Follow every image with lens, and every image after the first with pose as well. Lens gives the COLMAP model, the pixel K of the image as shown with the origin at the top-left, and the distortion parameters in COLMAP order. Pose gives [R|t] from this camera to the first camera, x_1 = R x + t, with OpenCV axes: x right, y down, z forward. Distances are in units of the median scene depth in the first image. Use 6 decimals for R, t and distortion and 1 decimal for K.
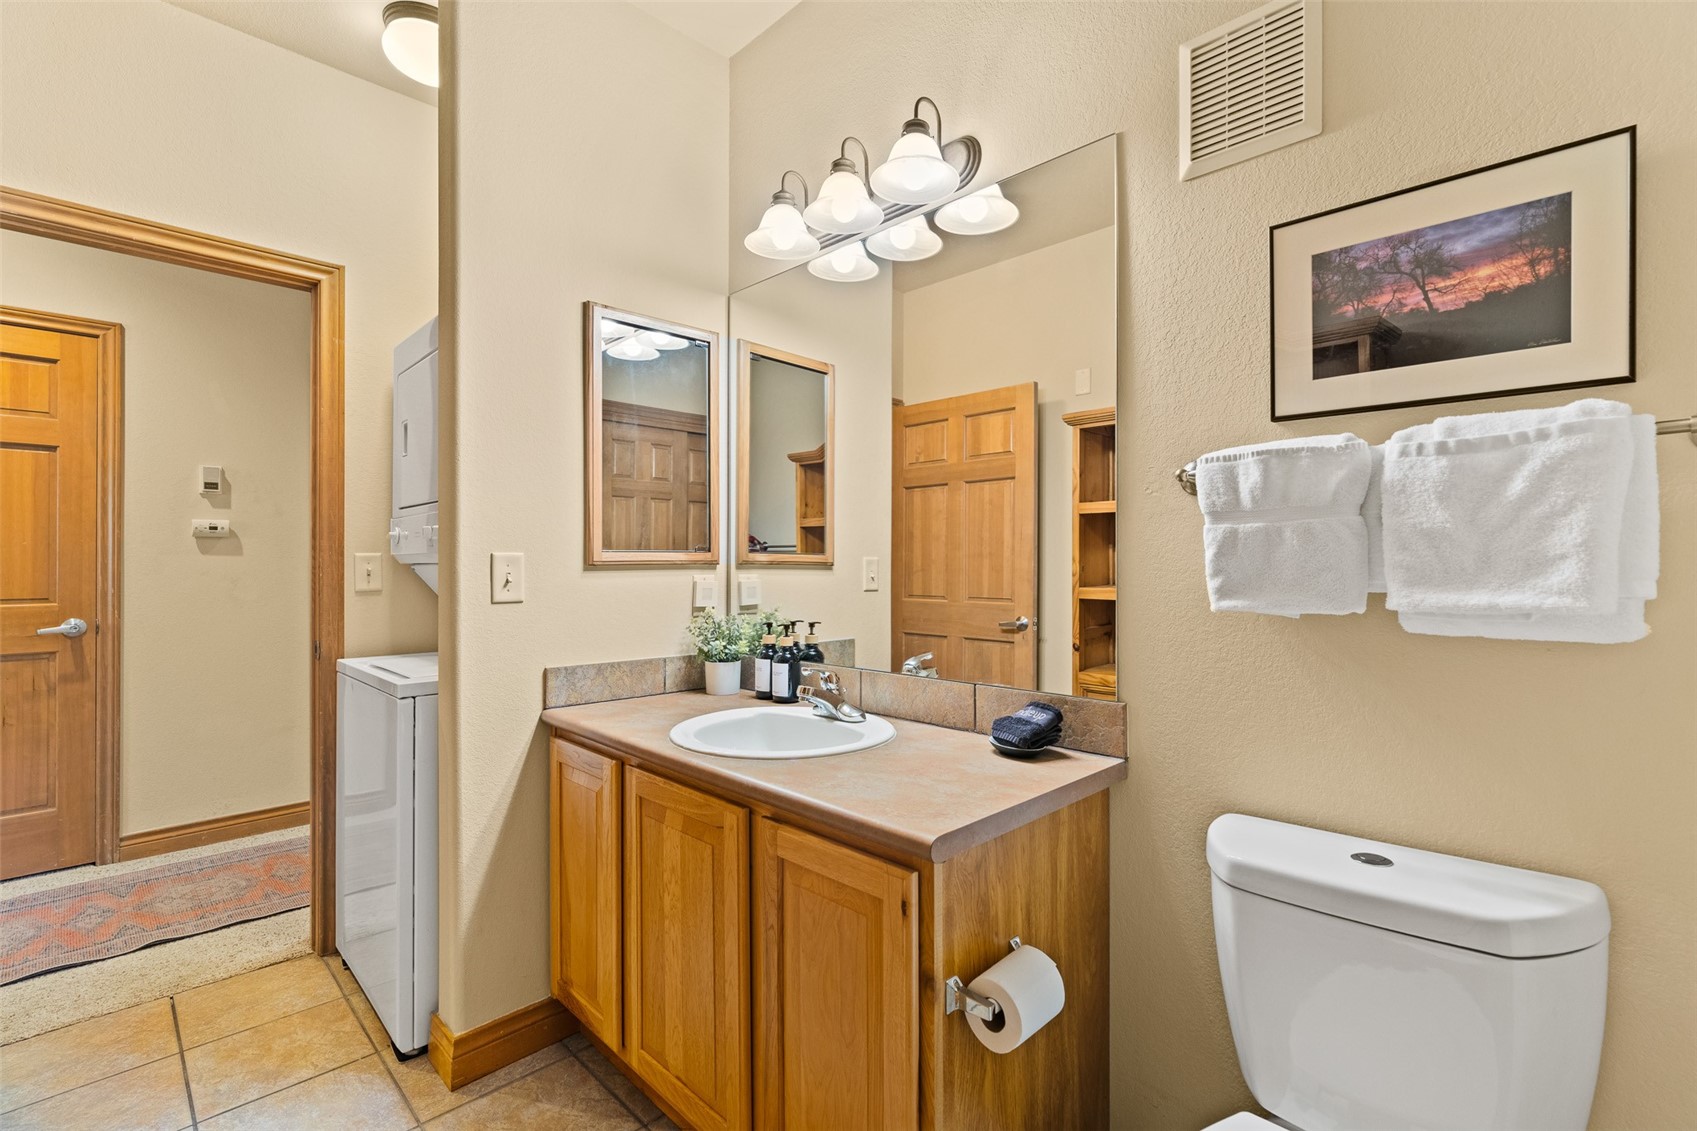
lens RADIAL K [[760.6, 0, 848.8], [0, 760.6, 565.3], [0, 0, 1]] dist [-0.006313, 0.002273]
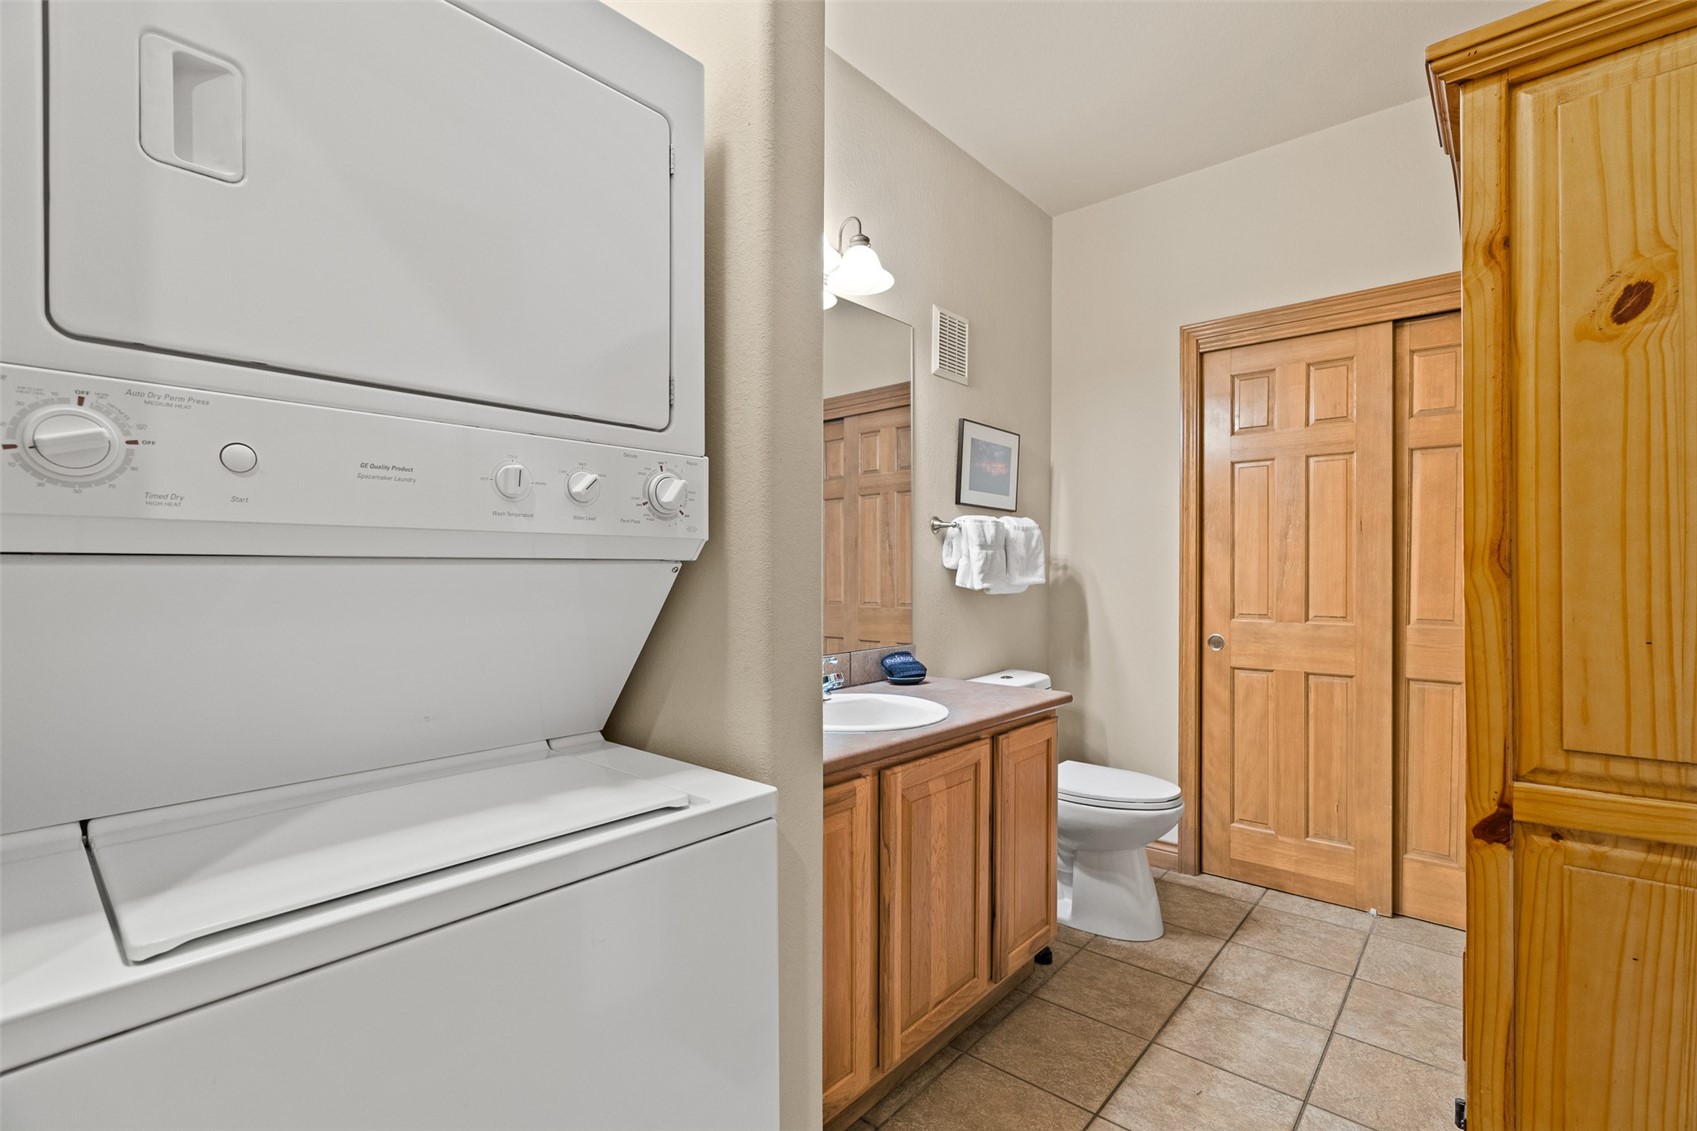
lens RADIAL K [[760.6, 0, 847.0], [0, 760.6, 573.1], [0, 0, 1]] dist [-0.006313, 0.002273]
pose [[-0.056375, -0.004682, 0.998399, -1.761986], [-0.006447, 0.999970, 0.004325, 0.007359], [-0.998389, -0.006193, -0.056403, 1.538023]]
